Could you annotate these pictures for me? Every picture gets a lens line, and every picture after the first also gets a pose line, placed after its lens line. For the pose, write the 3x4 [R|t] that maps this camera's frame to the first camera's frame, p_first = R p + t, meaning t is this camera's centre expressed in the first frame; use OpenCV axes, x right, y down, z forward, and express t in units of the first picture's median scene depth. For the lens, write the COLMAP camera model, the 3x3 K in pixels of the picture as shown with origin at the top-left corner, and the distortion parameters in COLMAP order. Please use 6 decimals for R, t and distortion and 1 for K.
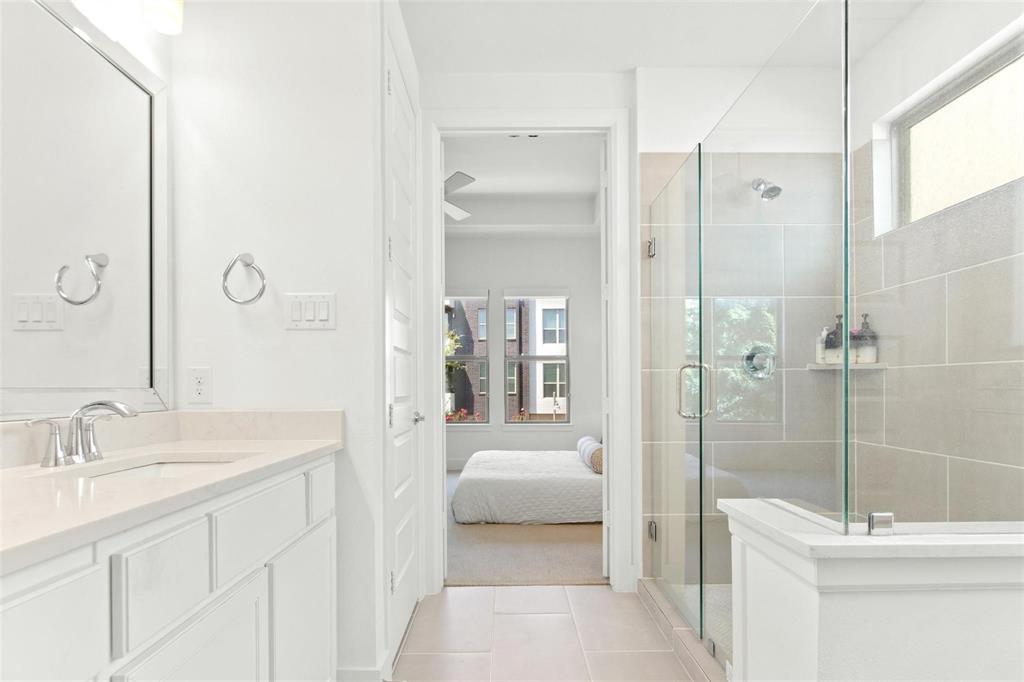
lens RADIAL K [[524.0, 0, 515.2], [0, 524.0, 385.2], [0, 0, 1]] dist [-0.001333, 0.000169]
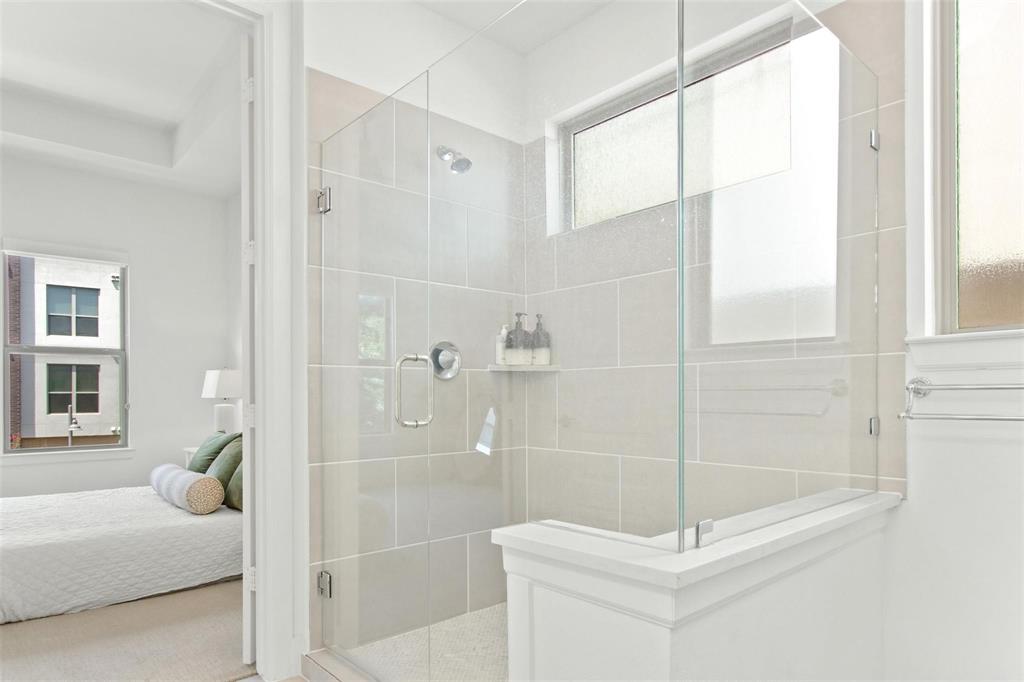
lens RADIAL K [[605.5, 0, 512.7], [0, 605.5, 390.2], [0, 0, 1]] dist [-0.010662, 0.023552]
pose [[0.759621, 0.005605, 0.650342, -0.089897], [0.000206, 0.999961, -0.008859, 0.013121], [-0.650366, 0.006864, 0.759590, 0.179256]]
